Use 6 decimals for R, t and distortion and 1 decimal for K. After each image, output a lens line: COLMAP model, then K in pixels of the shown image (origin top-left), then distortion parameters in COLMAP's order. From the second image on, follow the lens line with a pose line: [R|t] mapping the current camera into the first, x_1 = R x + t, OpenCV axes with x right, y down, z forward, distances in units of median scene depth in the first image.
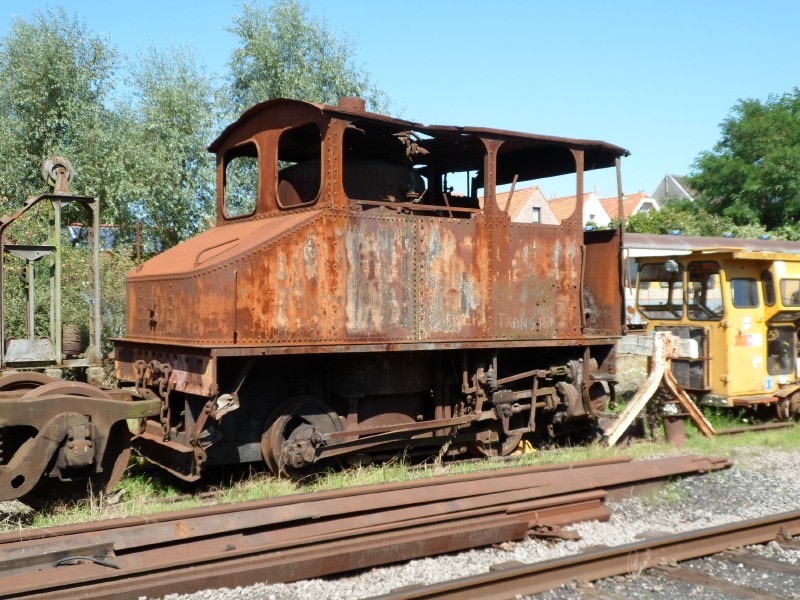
lens RADIAL K [[965.7, 0, 400.6], [0, 965.7, 299.8], [0, 0, 1]] dist [0.074007, 0.000000]
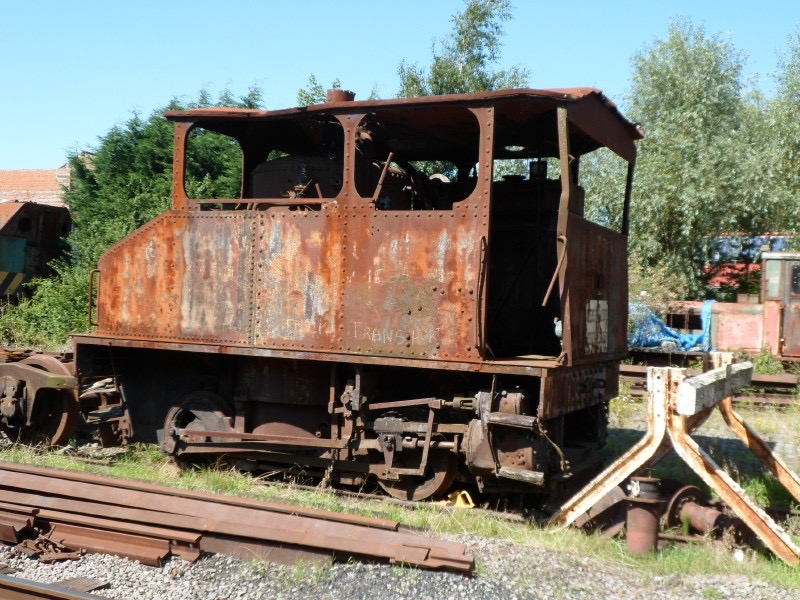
lens RADIAL K [[965.7, 0, 400.3], [0, 965.7, 299.3], [0, 0, 1]] dist [0.074007, 0.000000]
pose [[0.499968, 0.018113, -0.865854, 0.873348], [-0.033479, 0.999438, 0.001576, -0.008109], [0.865397, 0.028200, 0.500293, 0.639782]]
